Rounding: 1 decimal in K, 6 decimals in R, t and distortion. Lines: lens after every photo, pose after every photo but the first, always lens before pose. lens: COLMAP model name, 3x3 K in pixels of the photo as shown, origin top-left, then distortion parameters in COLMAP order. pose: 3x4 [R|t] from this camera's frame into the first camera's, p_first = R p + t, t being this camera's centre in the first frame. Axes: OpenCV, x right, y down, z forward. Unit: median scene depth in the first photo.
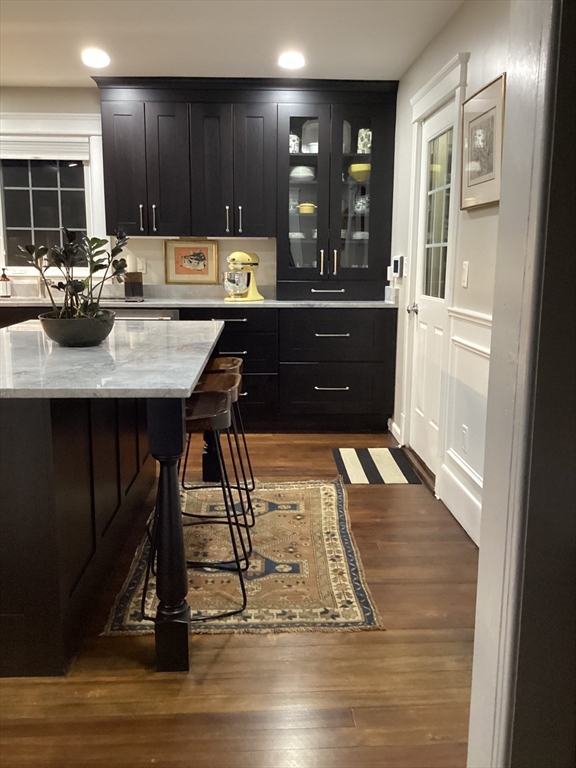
lens RADIAL K [[697.8, 0, 288.0], [0, 697.8, 384.0], [0, 0, 1]] dist [0.114000, -0.212026]
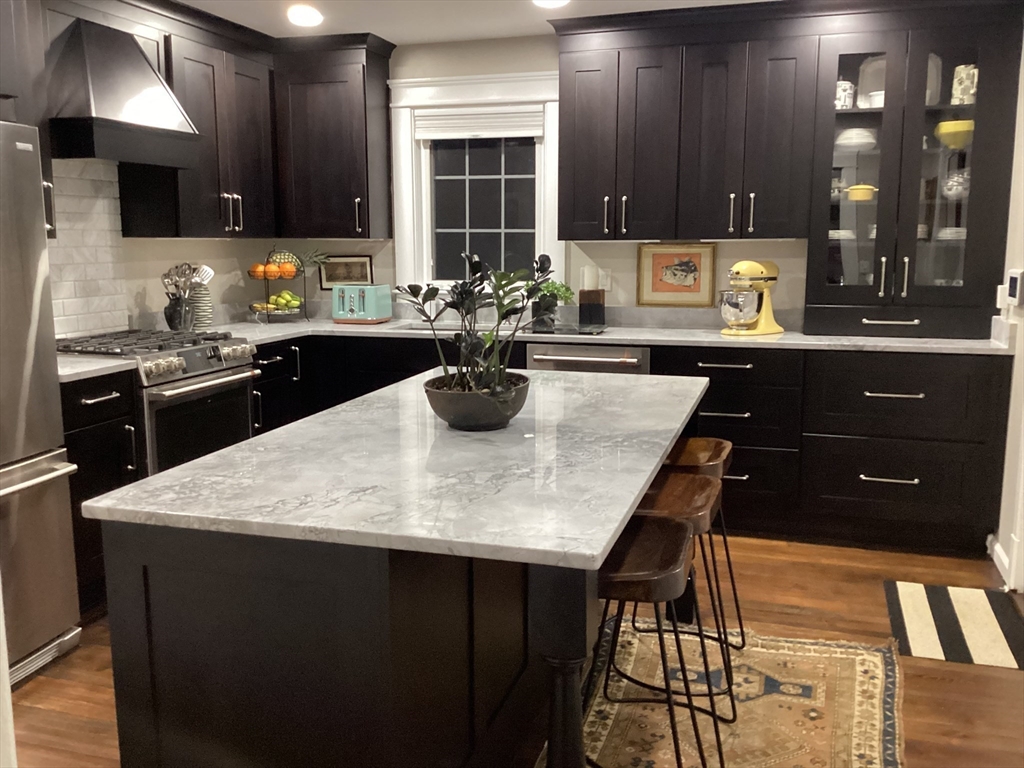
lens RADIAL K [[930.5, 0, 512.3], [0, 930.5, 390.0], [0, 0, 1]] dist [0.114000, -0.212026]
pose [[0.943875, 0.045206, -0.327194, 0.017142], [-0.050570, 0.998689, -0.007900, -0.050436], [0.326408, 0.024002, 0.944924, 0.094185]]
